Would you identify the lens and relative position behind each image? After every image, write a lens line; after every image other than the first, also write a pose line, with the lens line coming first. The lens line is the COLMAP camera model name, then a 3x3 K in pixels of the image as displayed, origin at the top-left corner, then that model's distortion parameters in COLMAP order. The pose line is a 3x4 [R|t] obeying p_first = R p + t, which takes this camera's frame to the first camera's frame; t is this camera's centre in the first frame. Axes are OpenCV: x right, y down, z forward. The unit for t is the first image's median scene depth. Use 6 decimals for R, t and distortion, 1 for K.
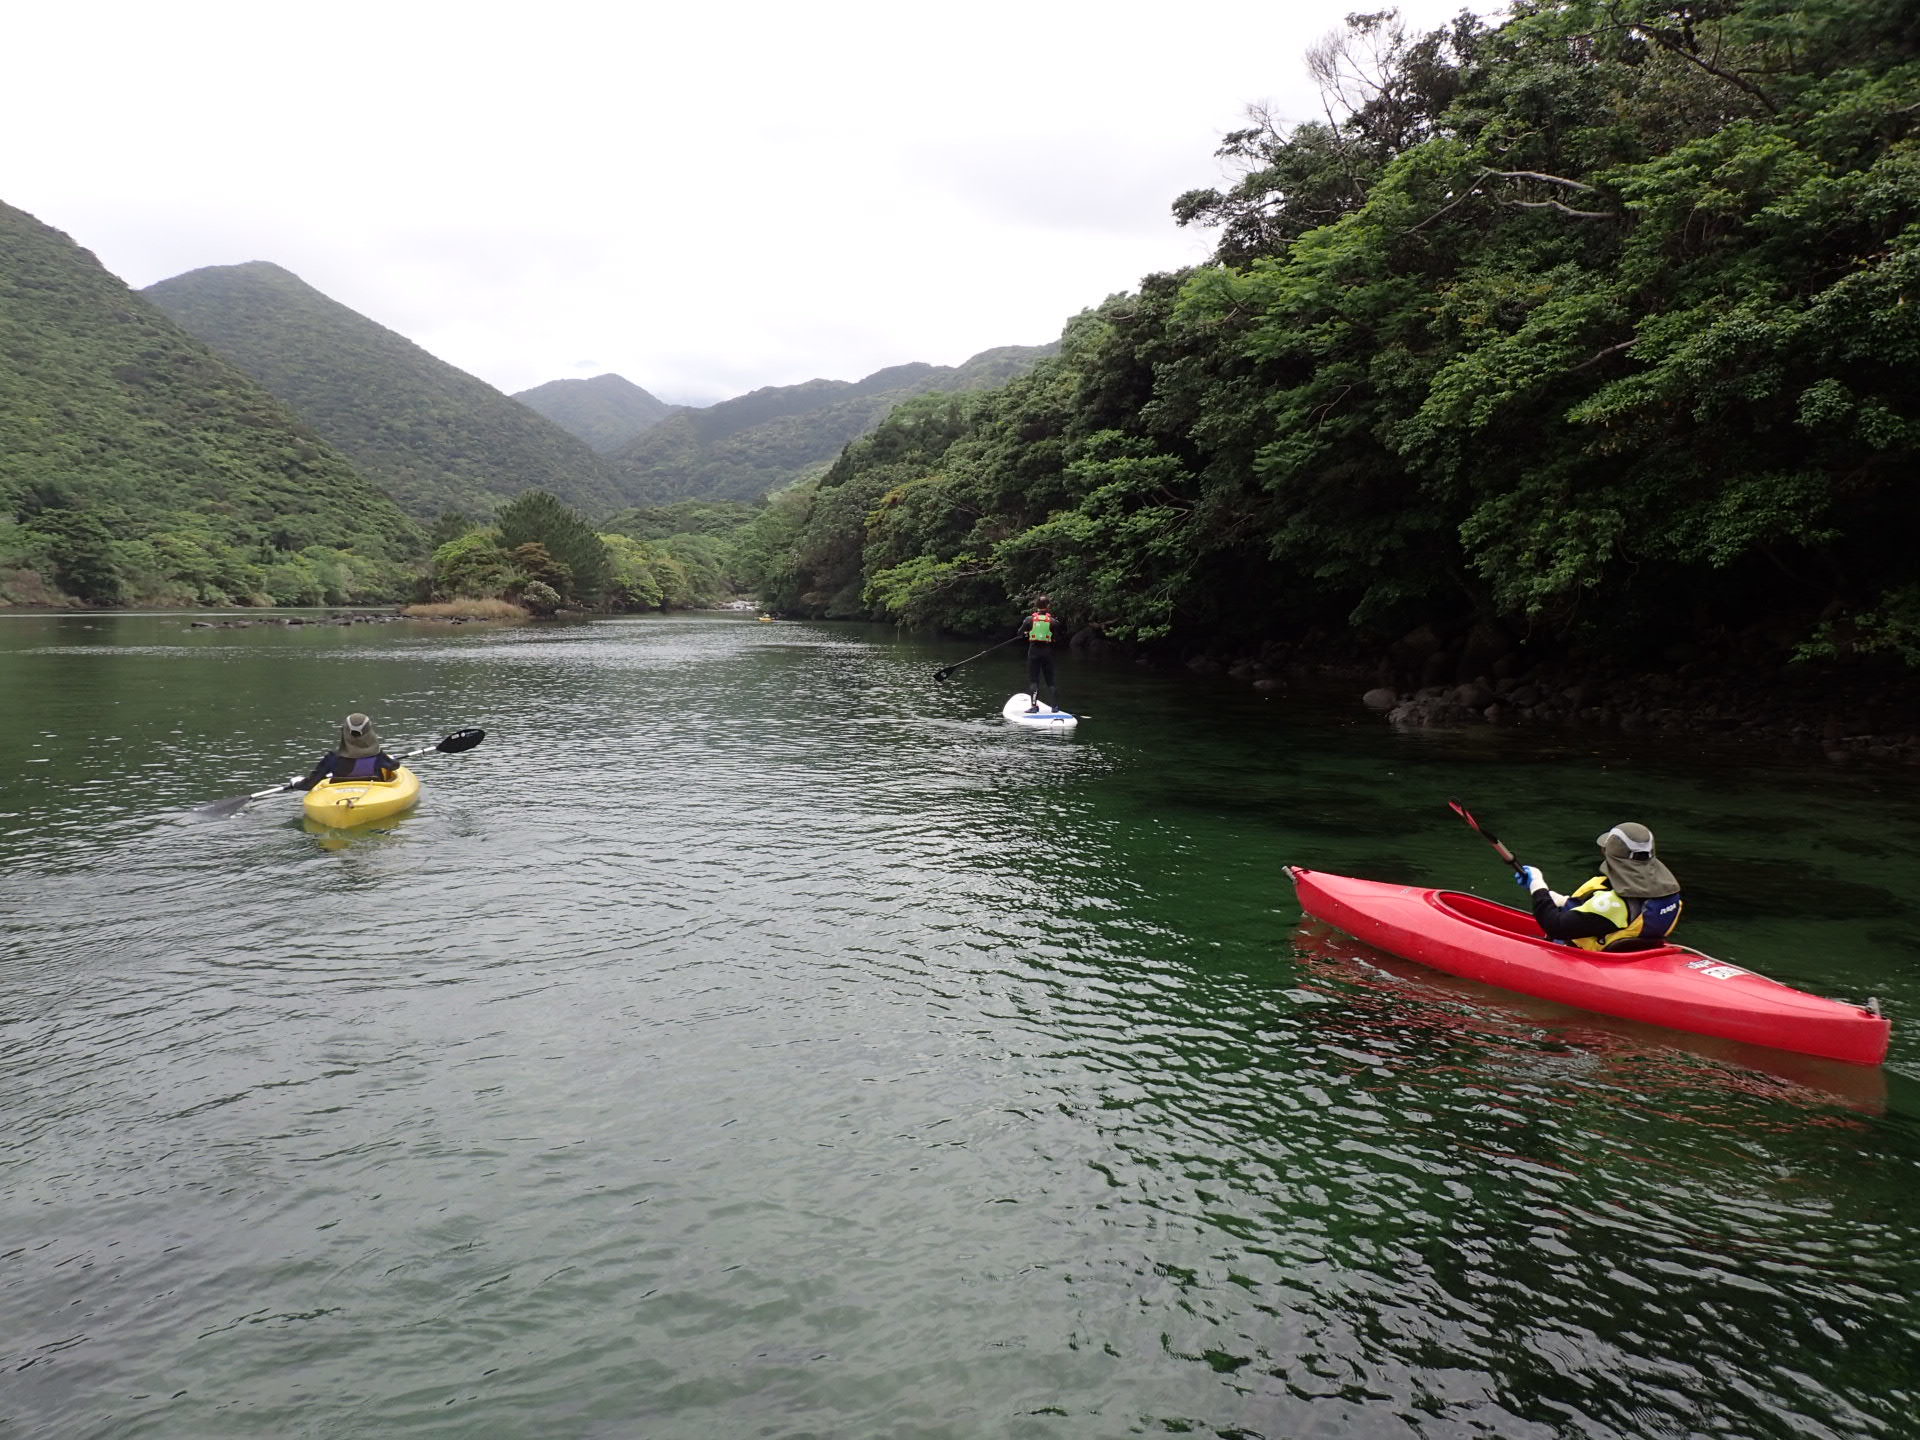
lens RADIAL K [[1403.0, 0, 969.2], [0, 1403.0, 706.2], [0, 0, 1]] dist [-0.008109, 0.000260]
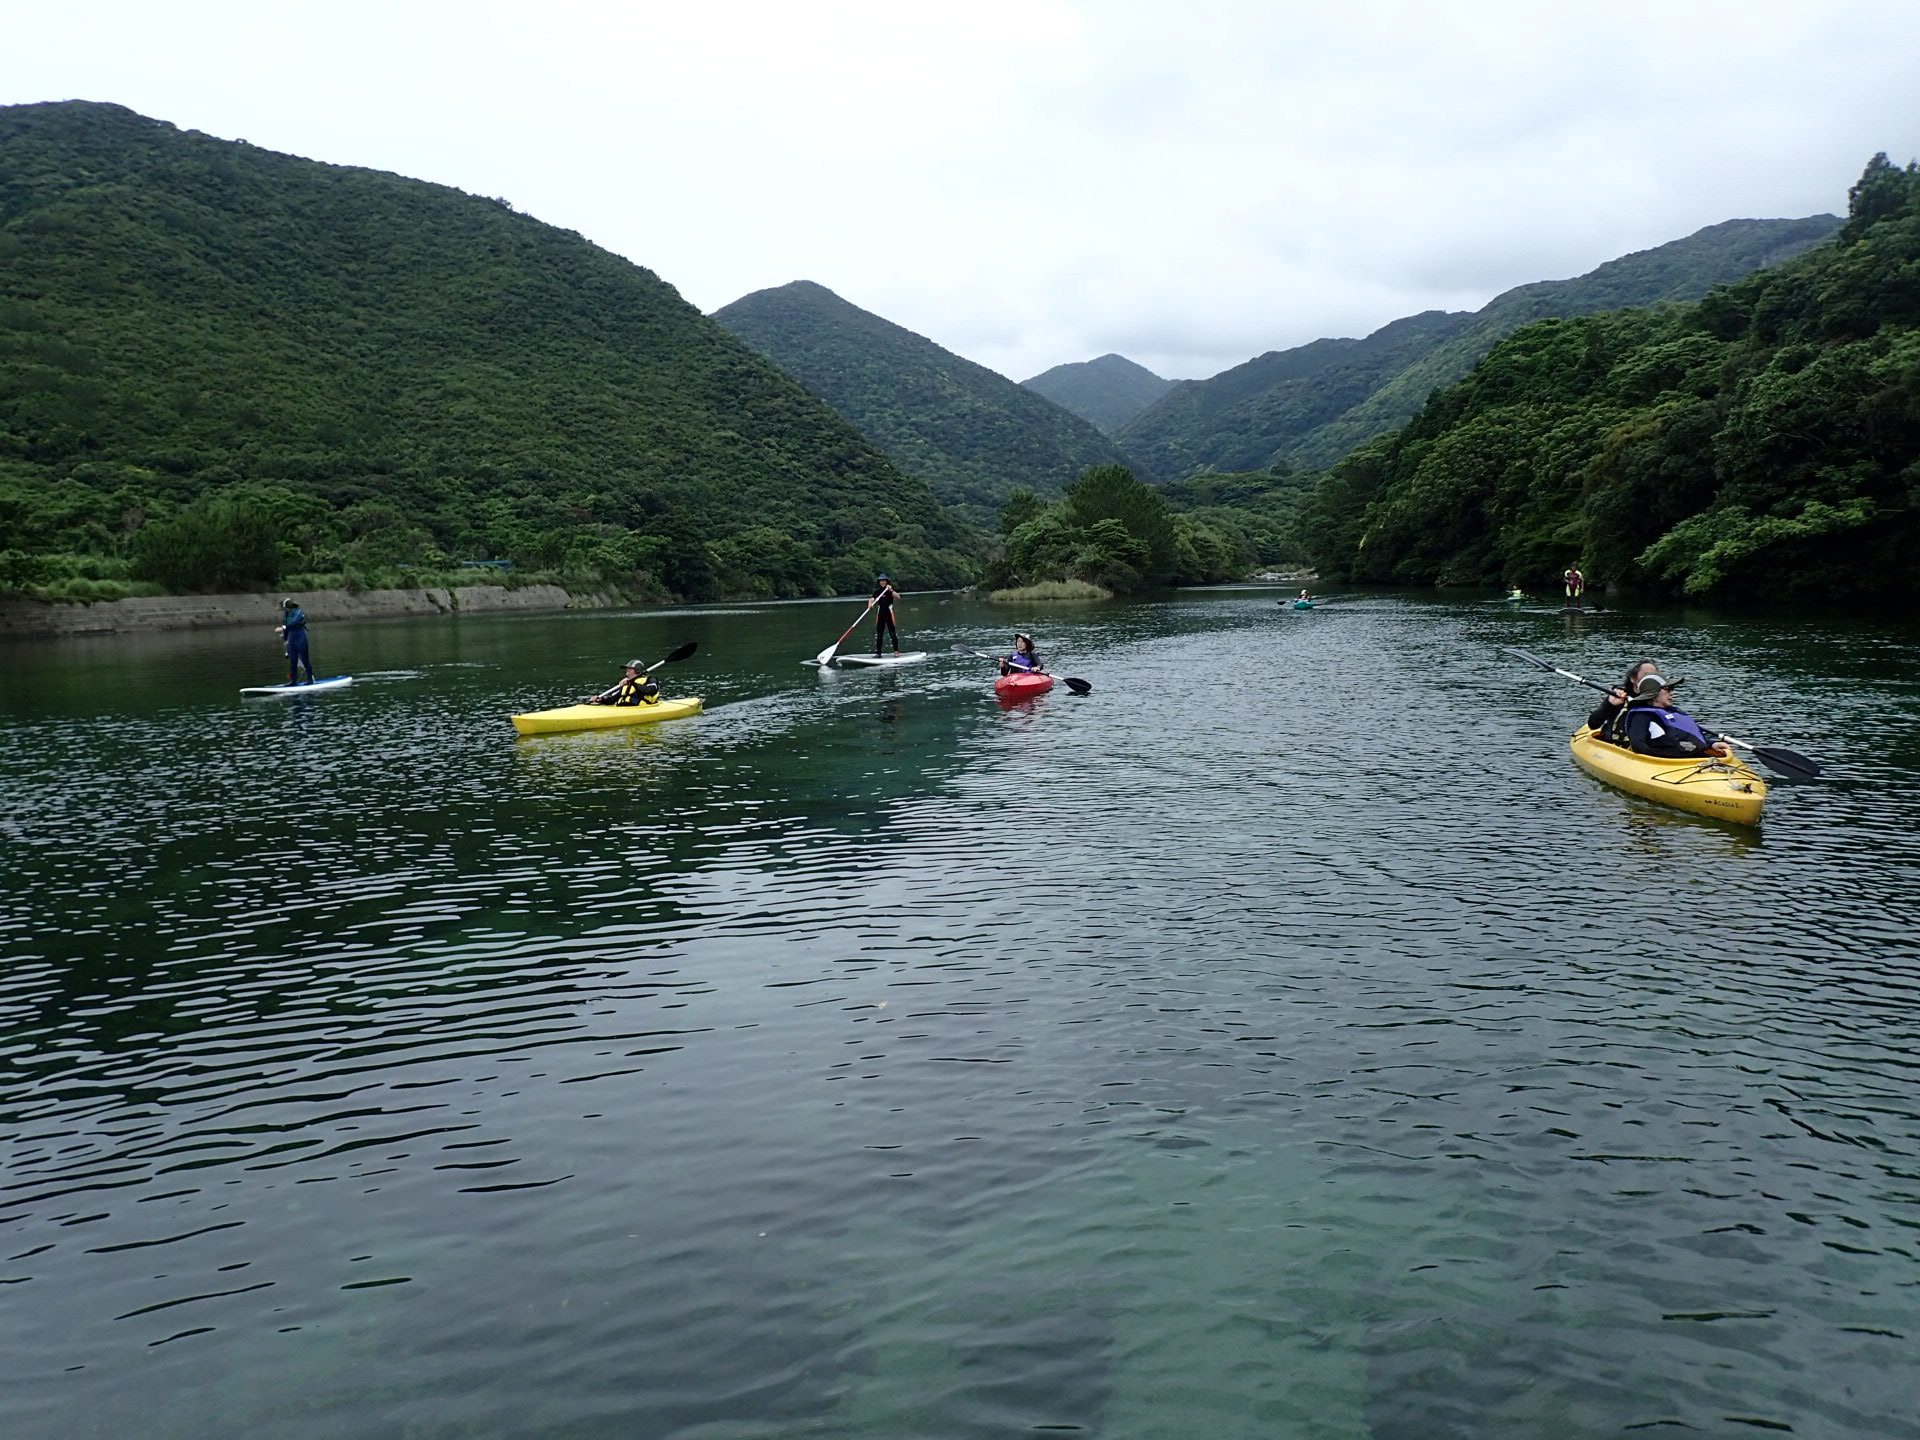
lens RADIAL K [[1403.0, 0, 965.1], [0, 1403.0, 709.7], [0, 0, 1]] dist [-0.008109, 0.000260]
pose [[0.937946, -0.008308, -0.346682, -0.029719], [0.015837, 0.999696, 0.018890, -0.002915], [0.346419, -0.023208, 0.937793, 0.028270]]
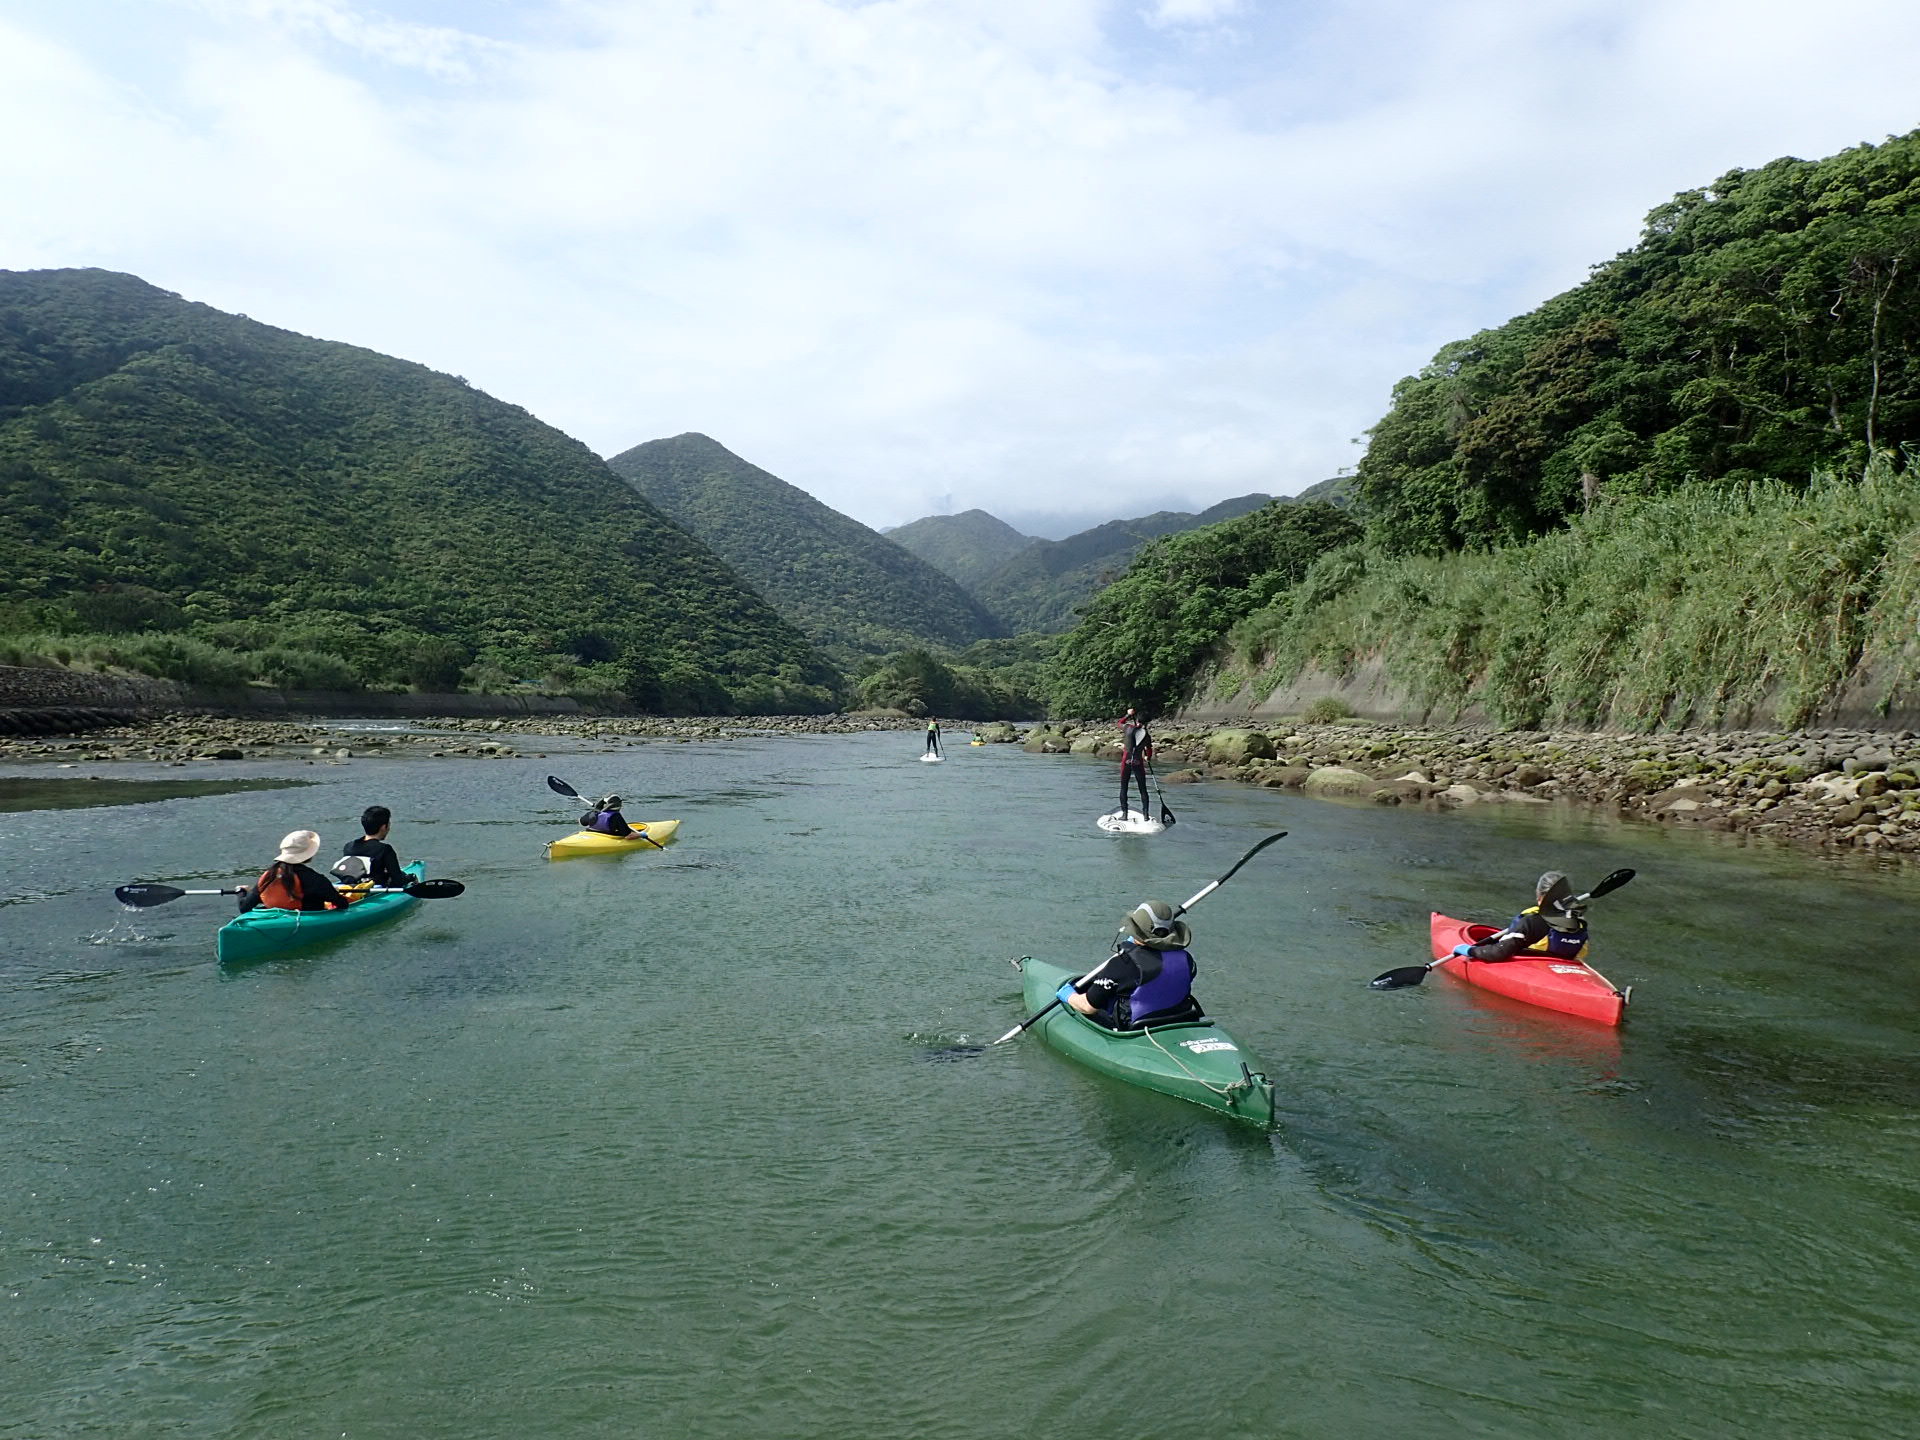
lens RADIAL K [[1403.0, 0, 951.9], [0, 1403.0, 710.4], [0, 0, 1]] dist [-0.008109, 0.000260]
pose [[0.965381, 0.004786, -0.260800, 0.081355], [-0.026082, 0.996592, -0.078259, 0.025645], [0.259537, 0.082352, 0.962216, -0.283968]]
